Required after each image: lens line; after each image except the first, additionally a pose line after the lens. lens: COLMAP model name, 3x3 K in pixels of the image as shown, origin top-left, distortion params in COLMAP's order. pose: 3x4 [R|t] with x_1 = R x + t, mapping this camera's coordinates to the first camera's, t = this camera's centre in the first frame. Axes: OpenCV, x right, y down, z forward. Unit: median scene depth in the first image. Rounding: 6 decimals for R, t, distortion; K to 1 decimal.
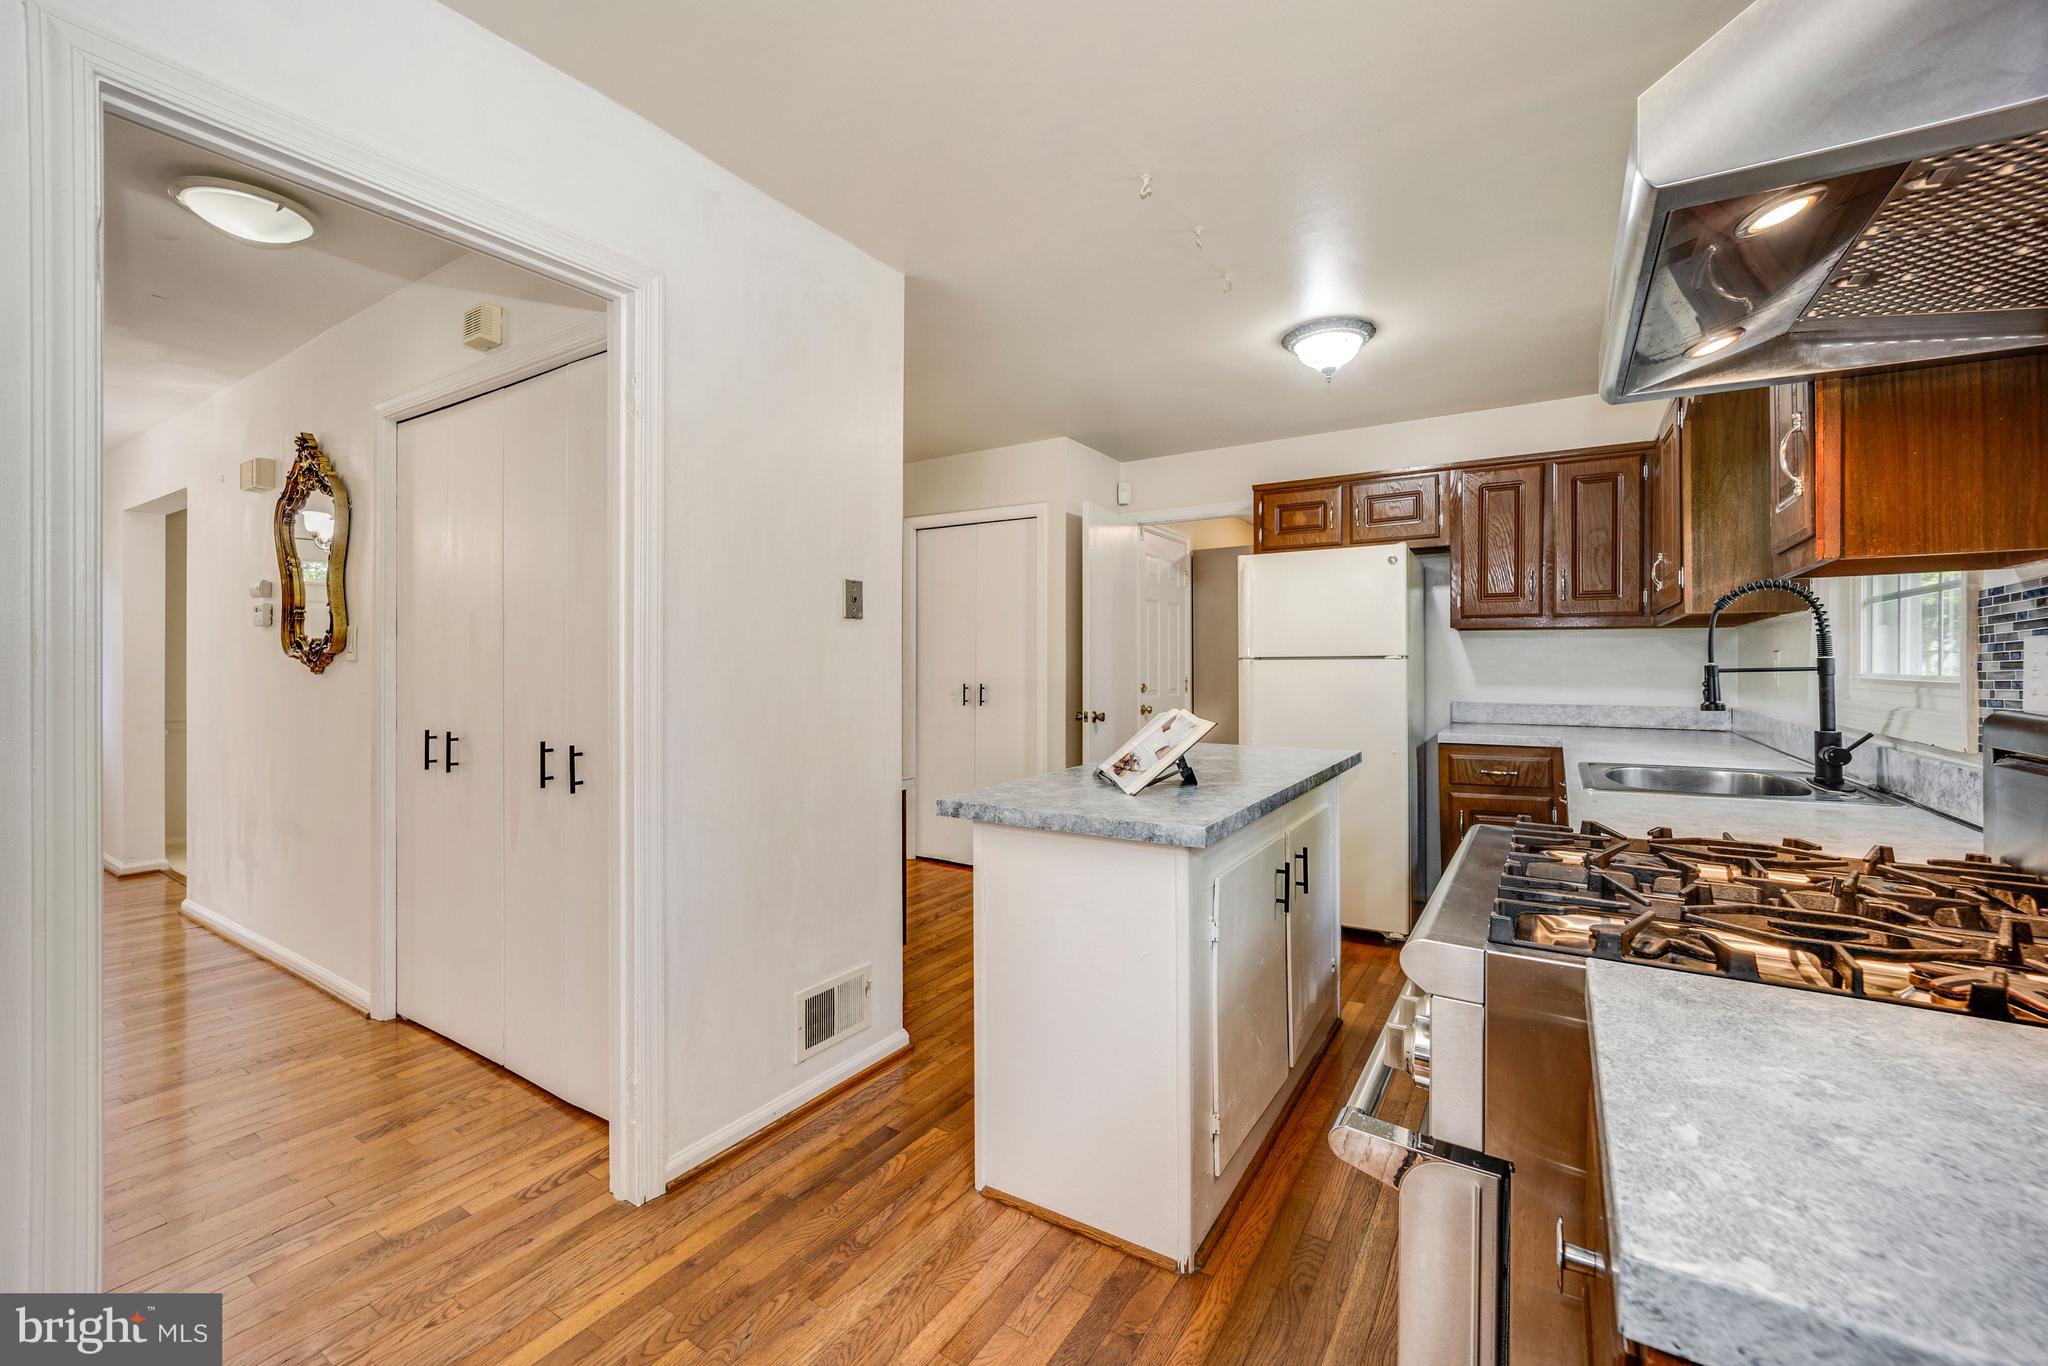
lens RADIAL K [[835.4, 0, 1022.6], [0, 835.4, 670.5], [0, 0, 1]] dist [0.000009, -0.000140]
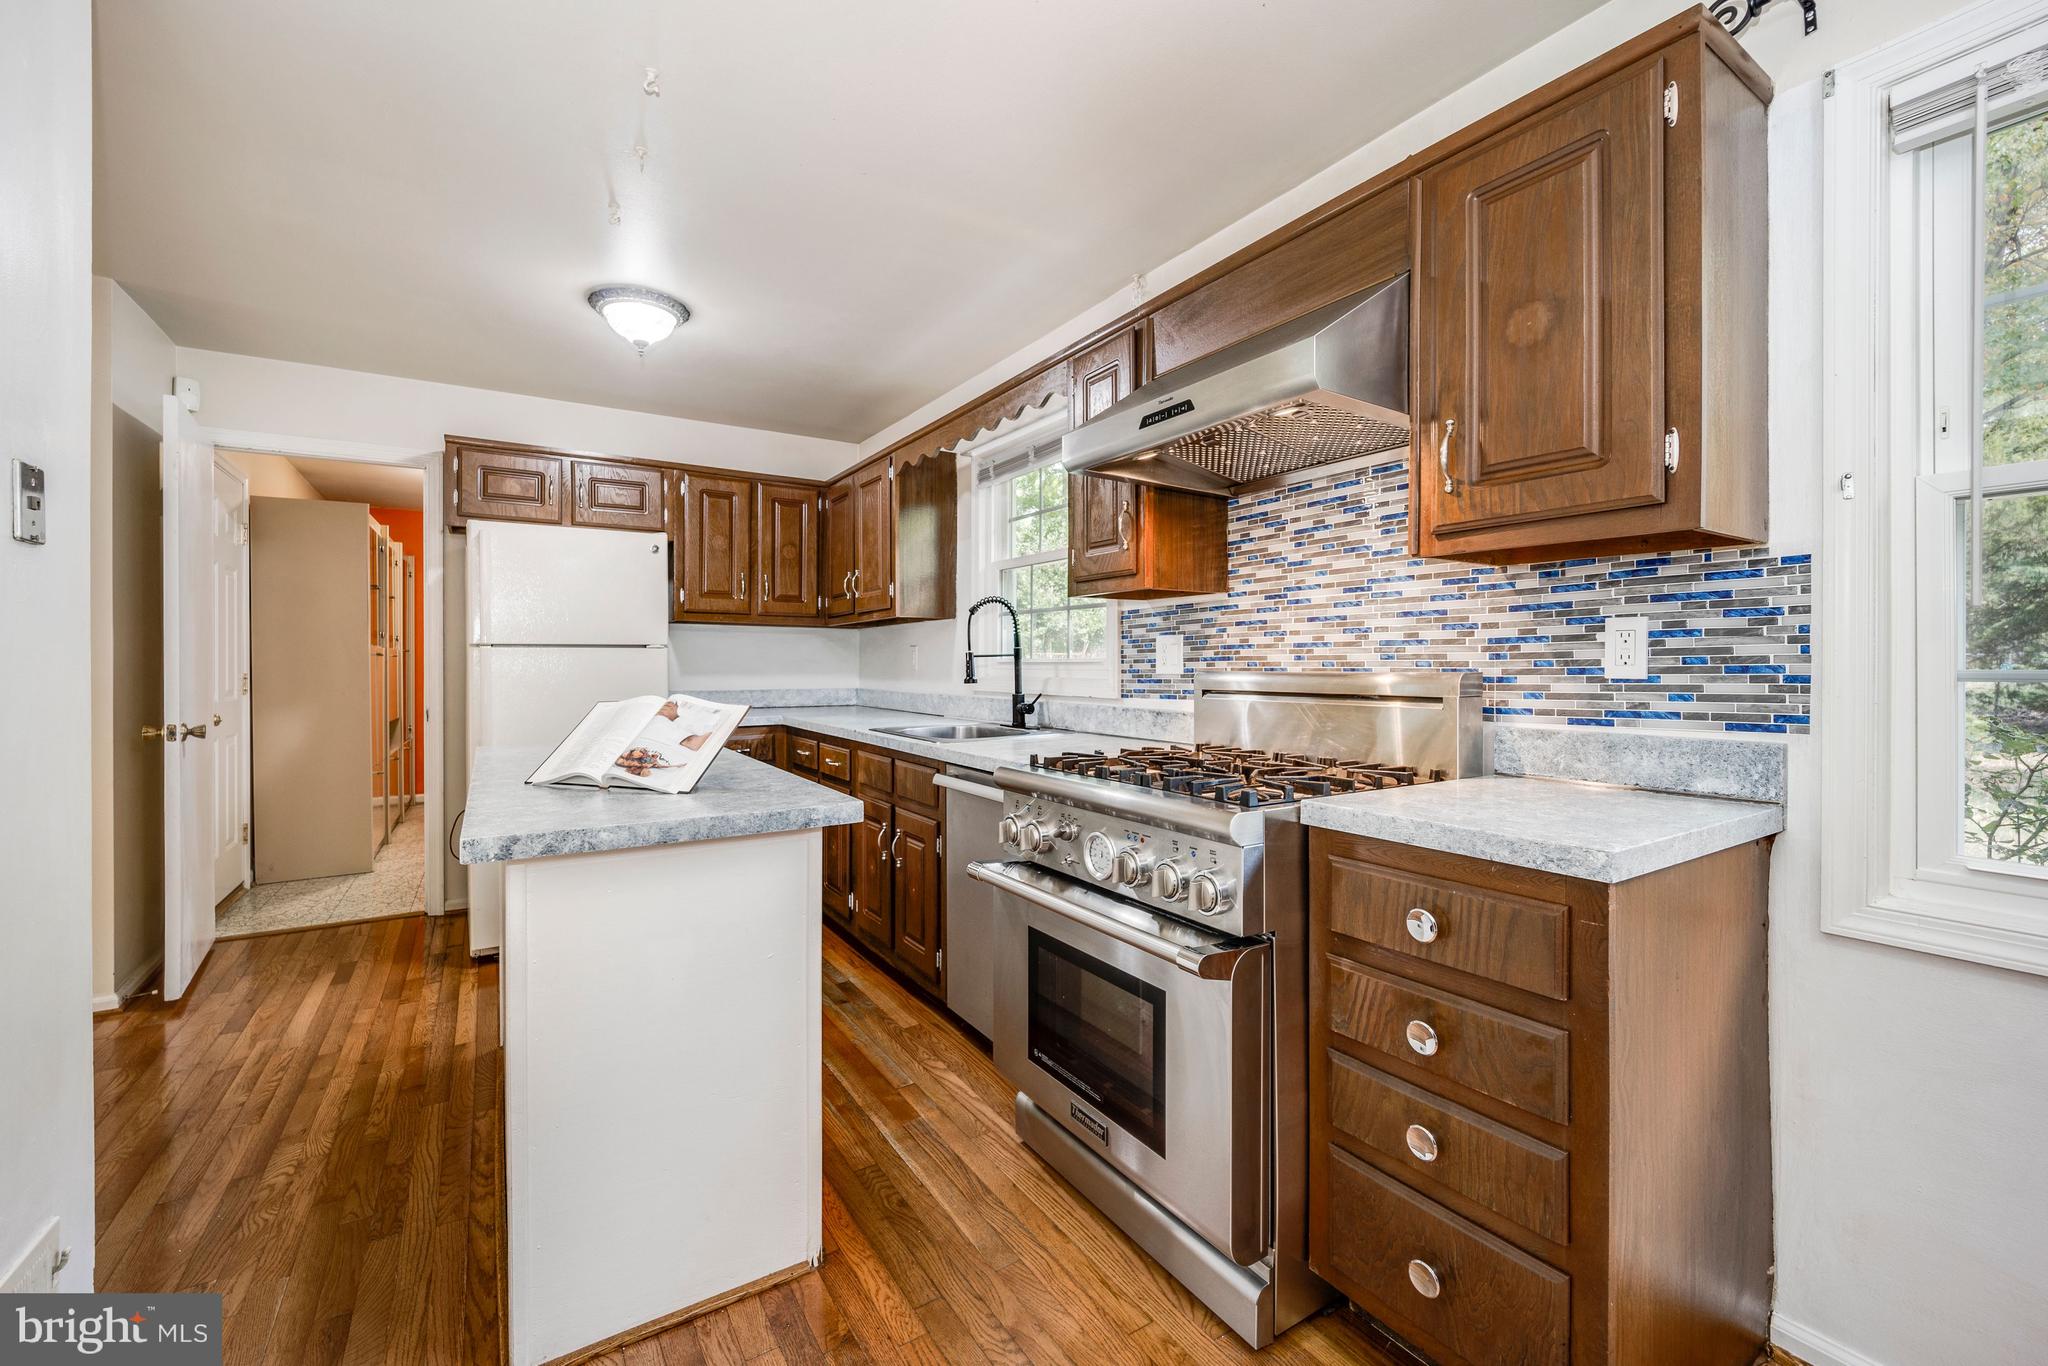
lens RADIAL K [[834.1, 0, 1022.8], [0, 834.1, 675.4], [0, 0, 1]] dist [0.000419, -0.008665]
pose [[0.422585, -0.012570, 0.906236, -0.490993], [0.006578, 0.999920, 0.010802, 0.019867], [-0.906299, 0.001397, 0.422634, 0.316477]]
